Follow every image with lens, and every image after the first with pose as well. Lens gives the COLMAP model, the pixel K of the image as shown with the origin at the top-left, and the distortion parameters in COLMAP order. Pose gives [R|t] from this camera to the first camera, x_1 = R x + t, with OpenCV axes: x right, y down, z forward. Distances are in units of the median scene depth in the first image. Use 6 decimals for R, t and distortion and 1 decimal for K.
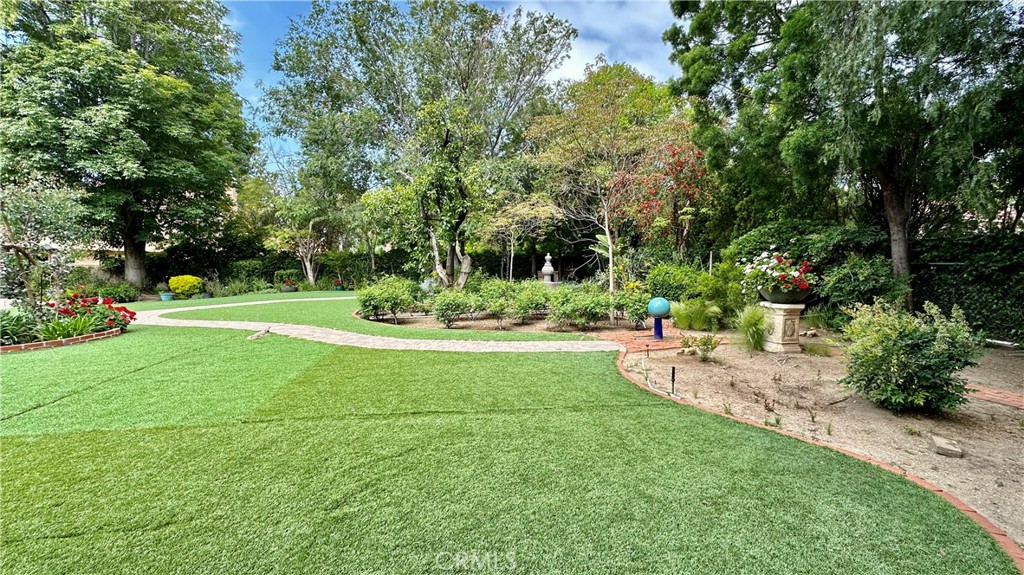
lens RADIAL K [[408.7, 0, 511.5], [0, 408.7, 286.8], [0, 0, 1]] dist [-0.010235, 0.002350]
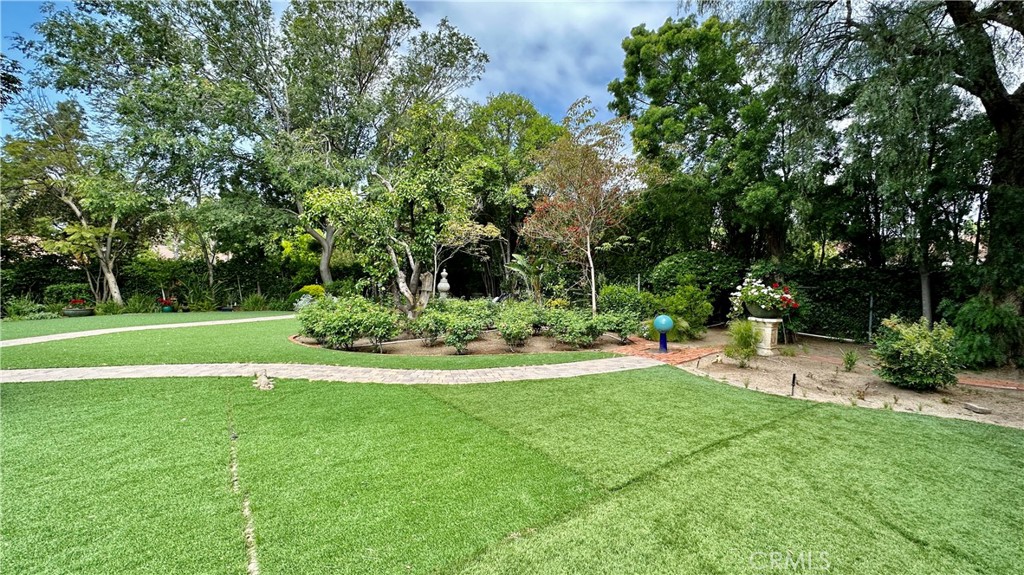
lens RADIAL K [[408.7, 0, 512.9], [0, 408.7, 286.3], [0, 0, 1]] dist [-0.010235, 0.002350]
pose [[0.892248, 0.007142, 0.451489, -0.357778], [0.008885, 0.999404, -0.033367, -0.013980], [-0.451458, 0.033783, 0.891653, 0.103054]]
